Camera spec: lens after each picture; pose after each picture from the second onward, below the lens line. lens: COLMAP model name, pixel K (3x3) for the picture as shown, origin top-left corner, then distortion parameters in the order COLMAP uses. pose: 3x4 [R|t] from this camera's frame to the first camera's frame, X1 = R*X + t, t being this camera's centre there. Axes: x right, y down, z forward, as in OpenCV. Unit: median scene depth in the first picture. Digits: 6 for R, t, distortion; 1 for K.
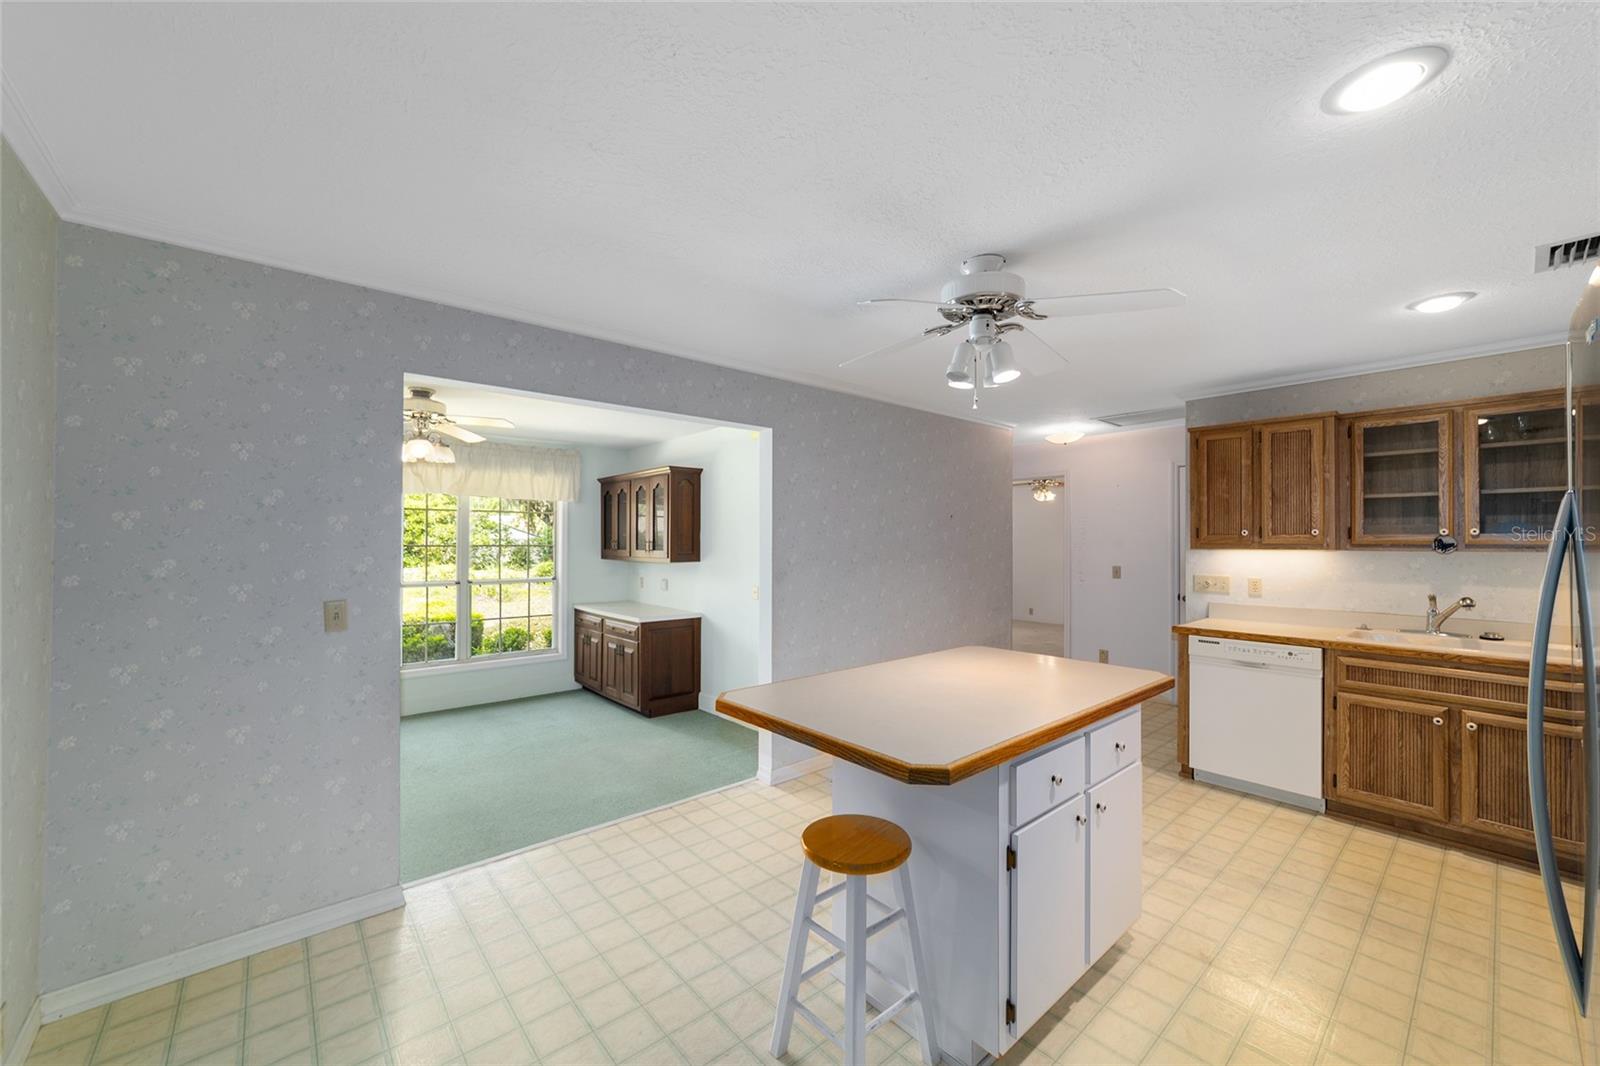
lens RADIAL K [[624.6, 0, 787.5], [0, 624.6, 538.5], [0, 0, 1]] dist [0.000505, 0.000583]
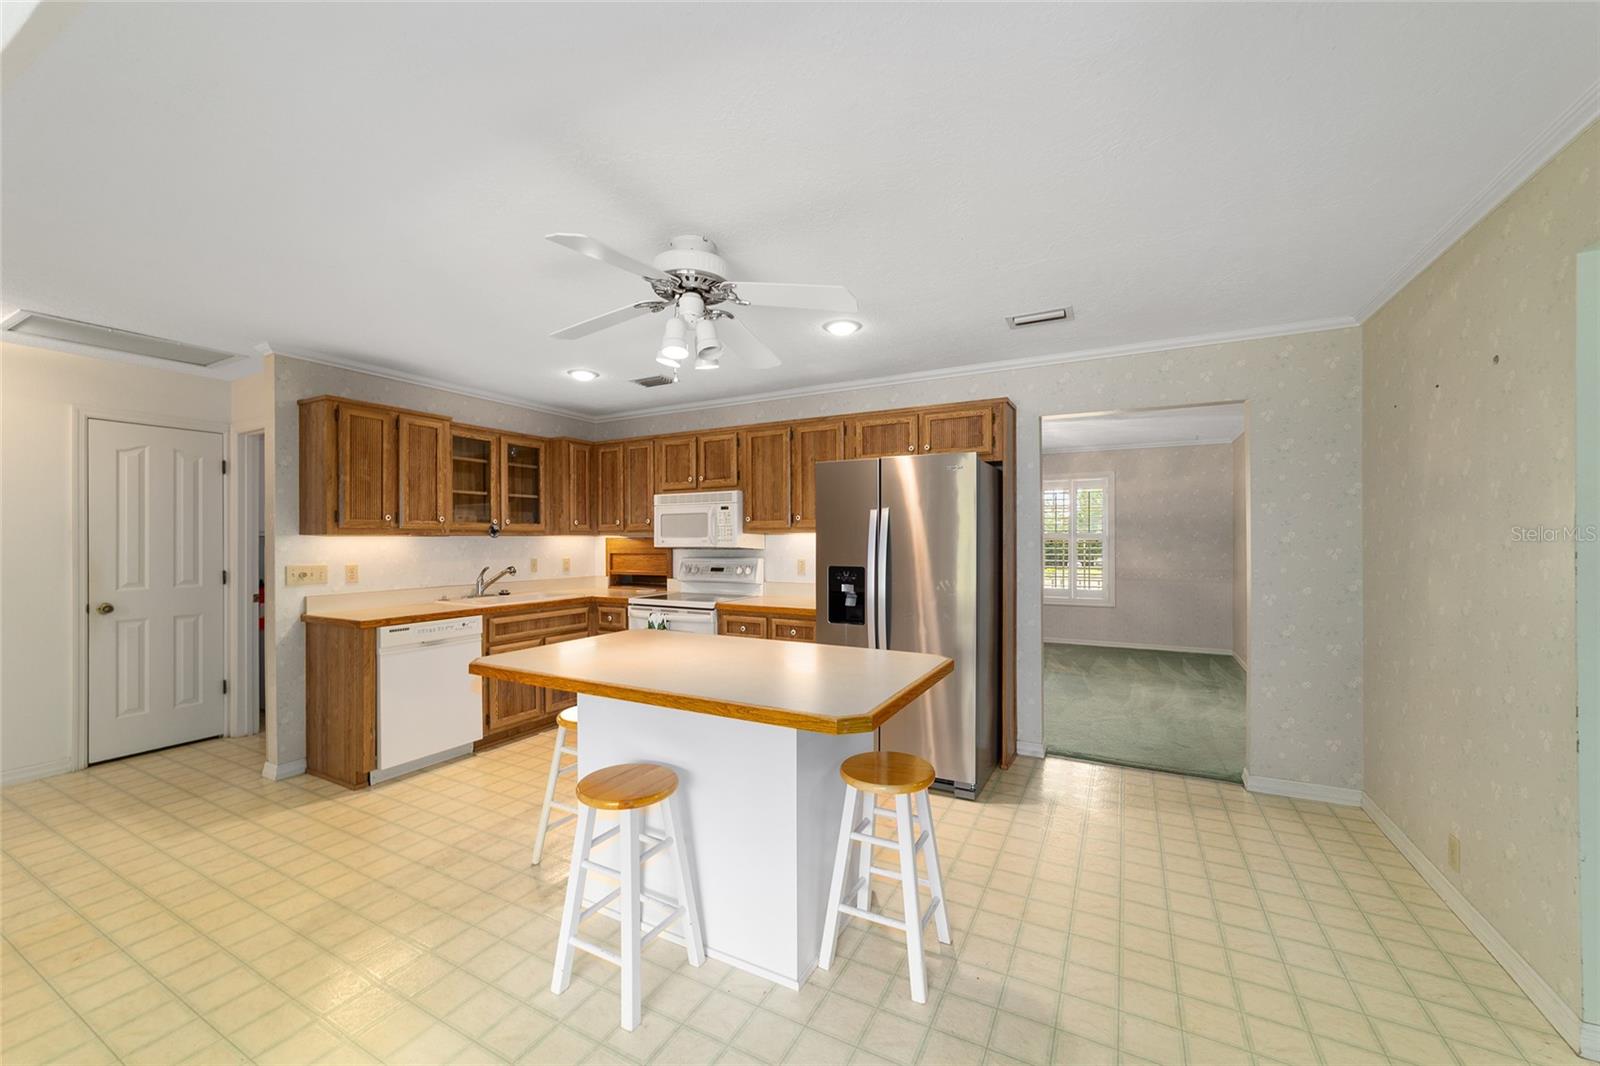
lens RADIAL K [[624.6, 0, 799.8], [0, 624.6, 544.7], [0, 0, 1]] dist [0.000505, 0.000583]
pose [[-0.374481, -0.004827, 0.927222, -0.488990], [0.000046, 0.999986, 0.005224, 0.032412], [-0.927235, 0.001999, -0.374476, 0.858338]]
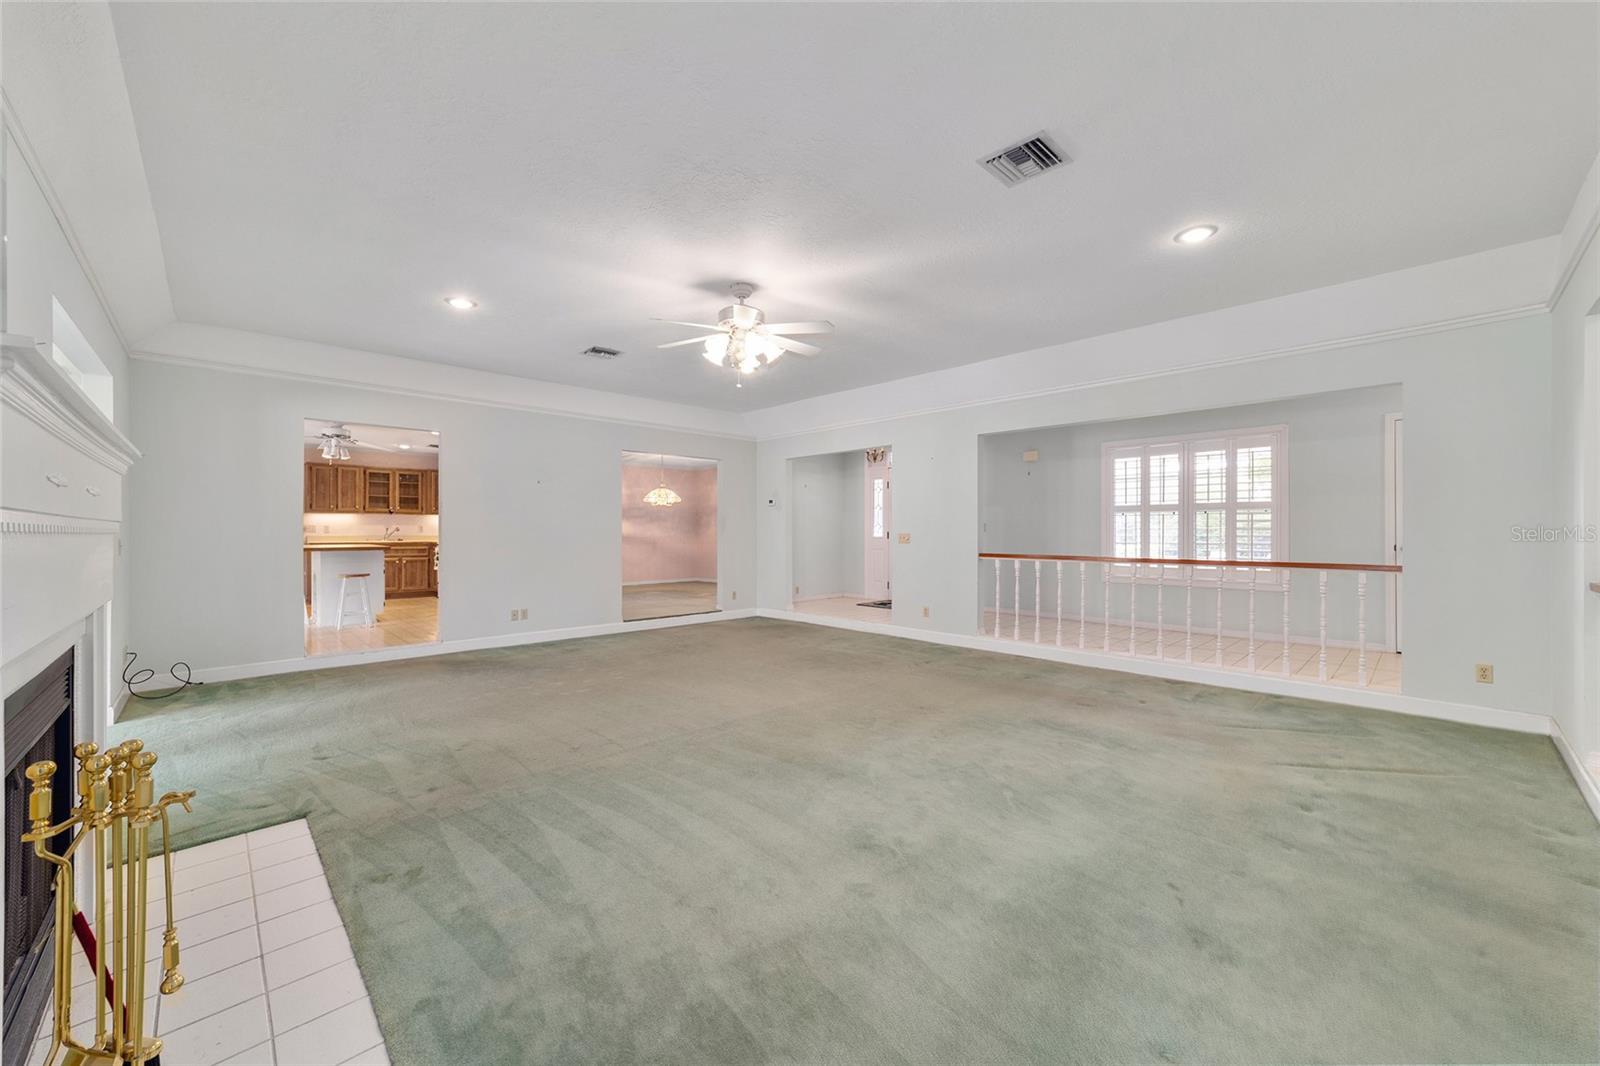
lens RADIAL K [[624.6, 0, 792.3], [0, 624.6, 521.7], [0, 0, 1]] dist [0.000505, 0.000583]
pose [[-0.024073, 0.005484, 0.999695, -2.145669], [-0.007261, 0.999958, -0.005660, 0.061082], [-0.999684, -0.007395, -0.024032, -0.959316]]
